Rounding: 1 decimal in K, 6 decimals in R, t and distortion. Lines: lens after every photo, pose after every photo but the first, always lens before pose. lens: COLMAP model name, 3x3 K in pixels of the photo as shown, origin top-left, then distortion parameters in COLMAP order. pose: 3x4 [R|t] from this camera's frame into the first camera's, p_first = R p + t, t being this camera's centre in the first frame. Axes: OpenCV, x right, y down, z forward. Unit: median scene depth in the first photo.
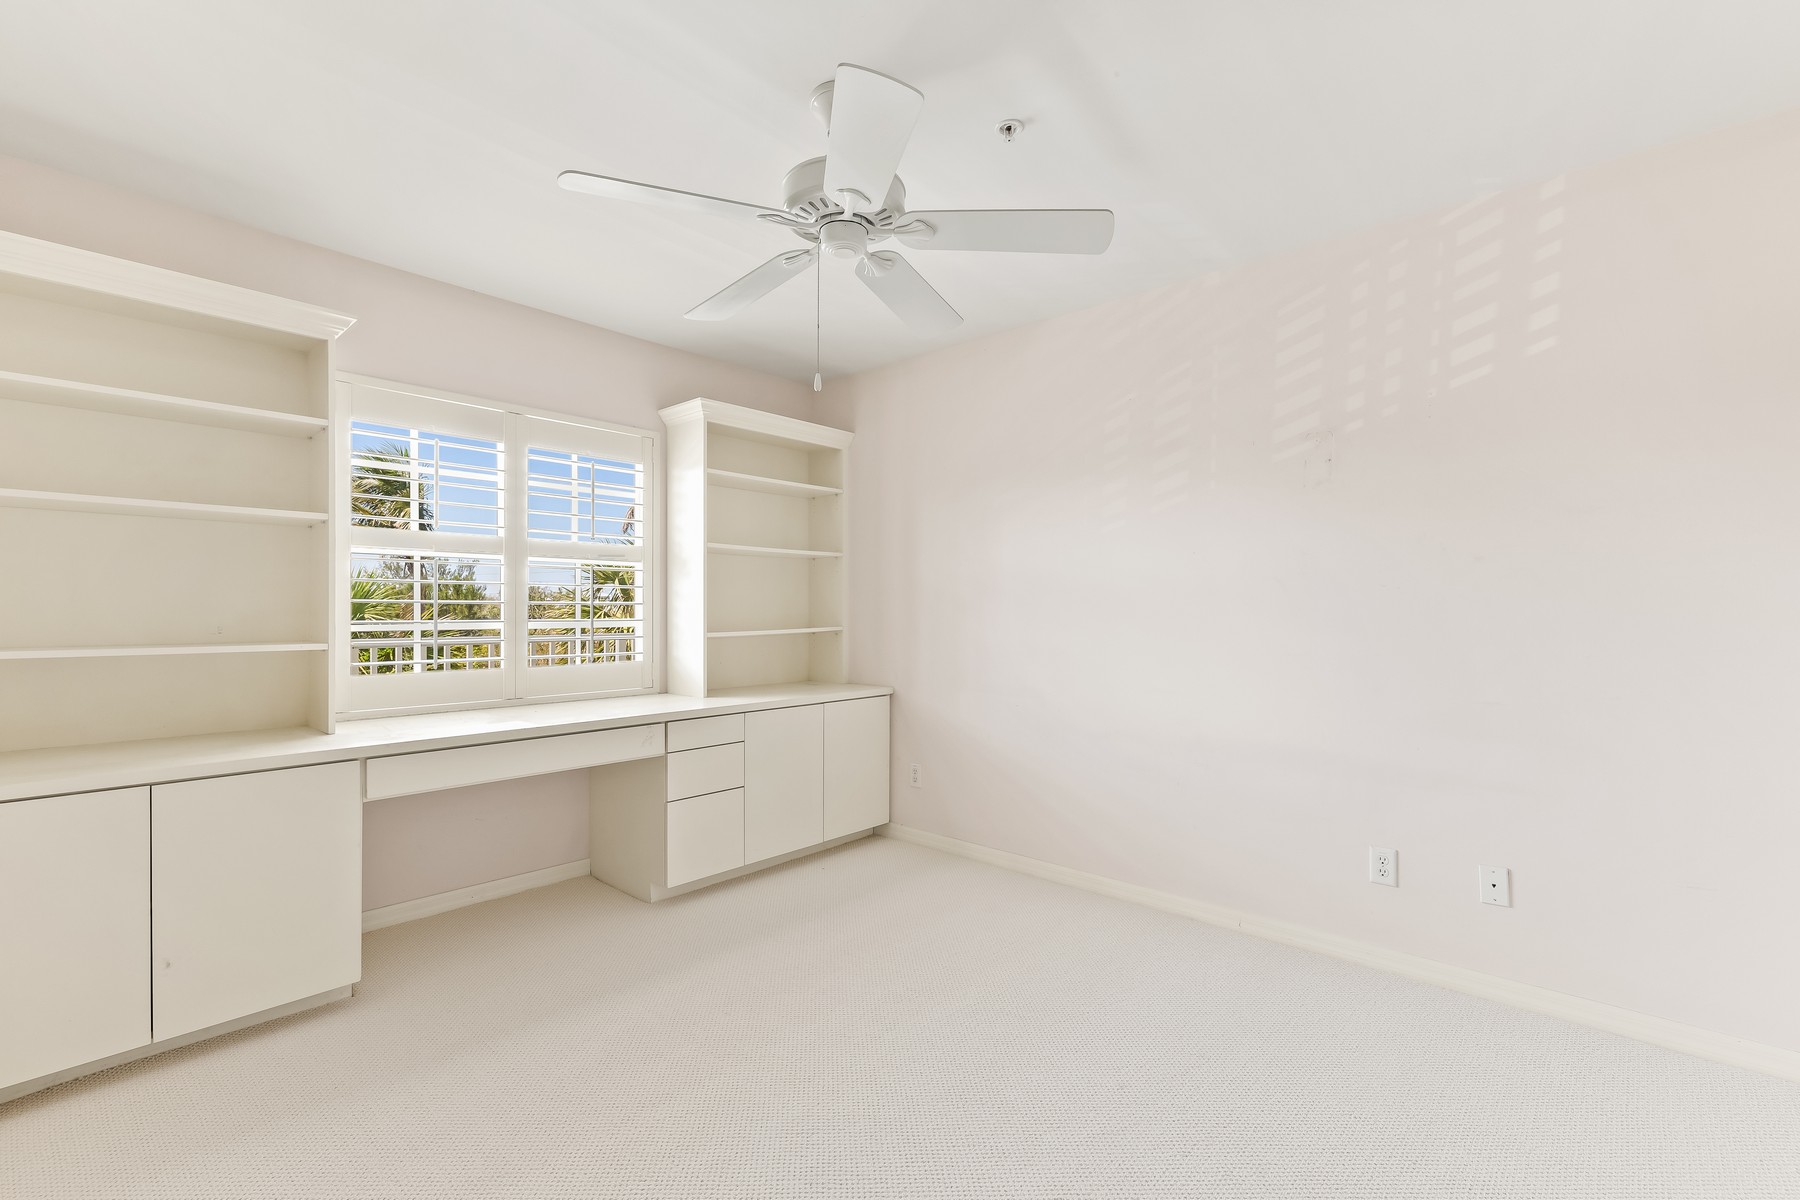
lens RADIAL K [[774.9, 0, 900.3], [0, 774.9, 607.0], [0, 0, 1]] dist [0.002832, -0.001781]
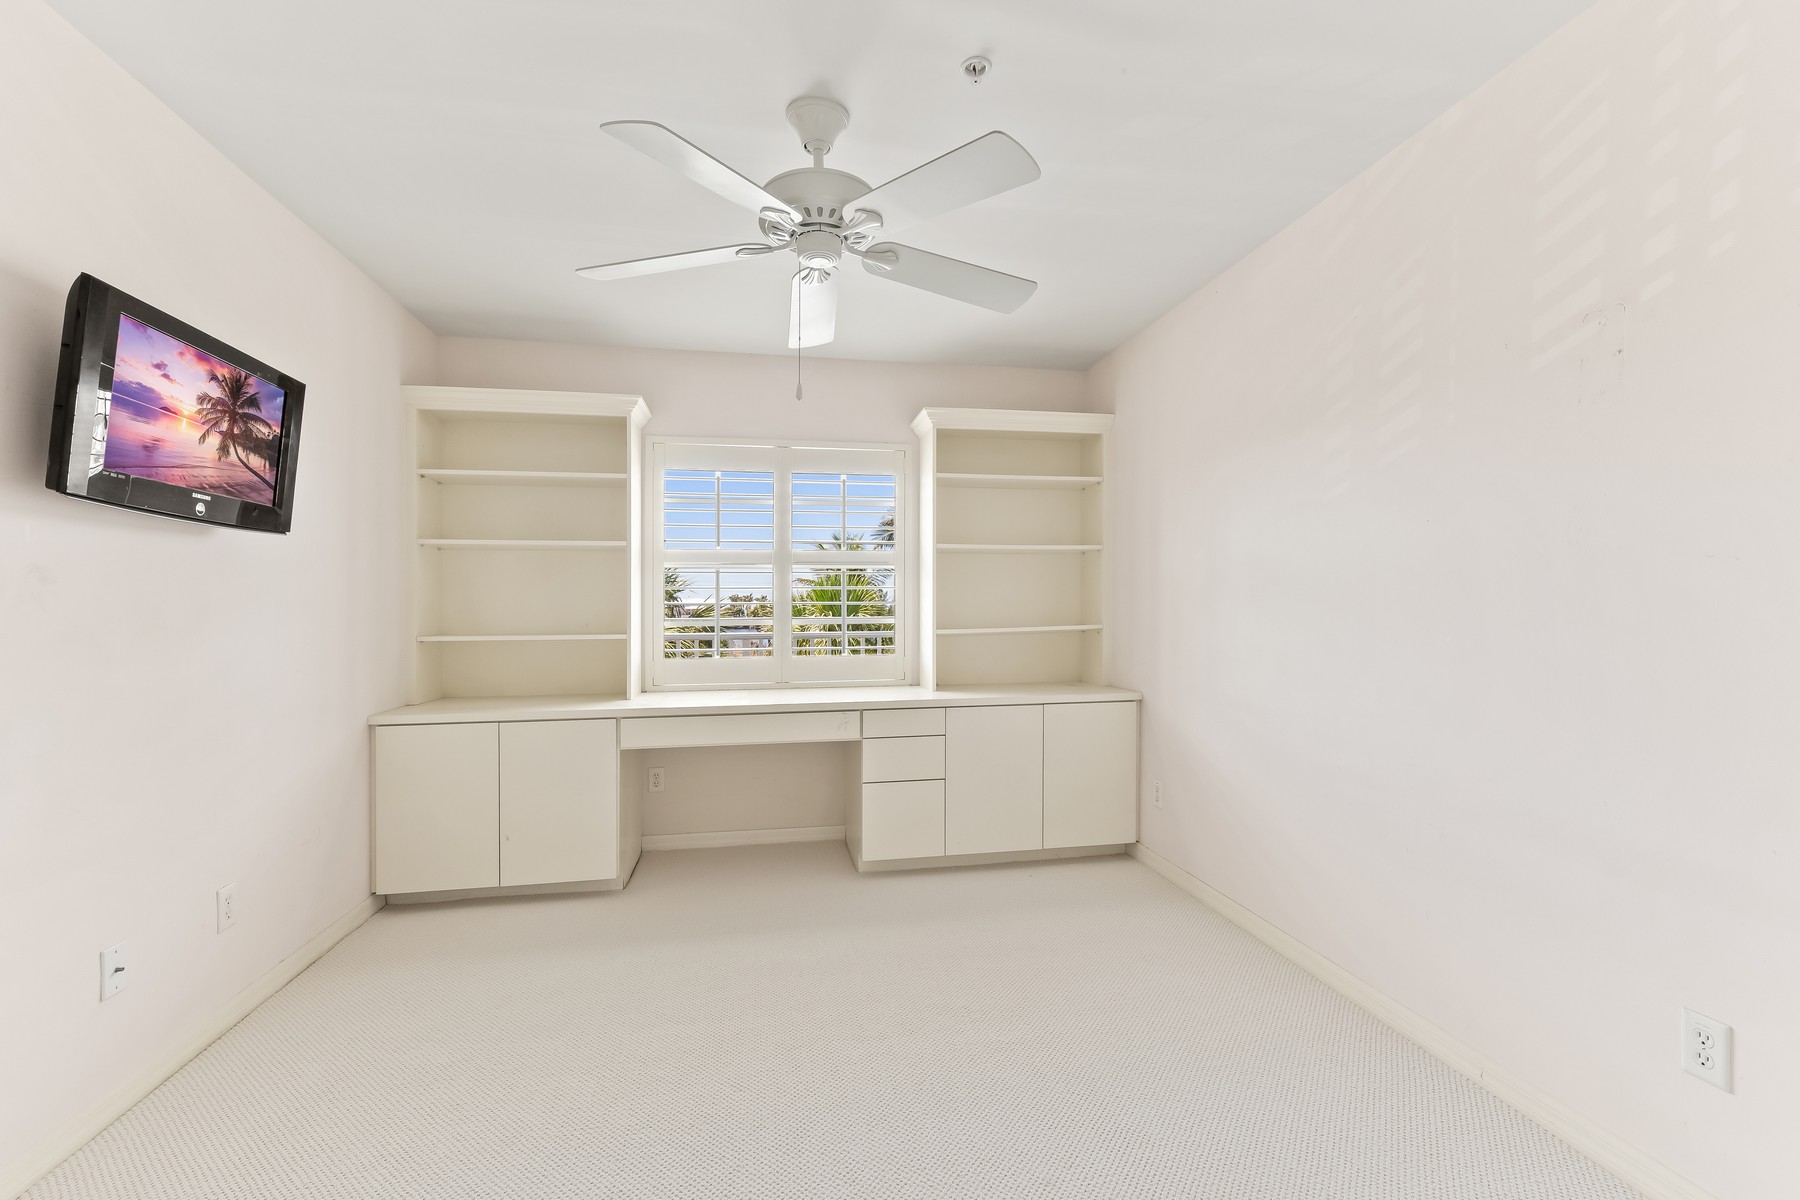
lens RADIAL K [[774.9, 0, 900.4], [0, 774.9, 607.8], [0, 0, 1]] dist [0.002832, -0.001781]
pose [[0.795874, -0.008352, -0.605405, 0.366536], [0.011205, 0.999937, 0.000936, 0.002186], [0.605359, -0.007528, 0.795917, 0.140222]]
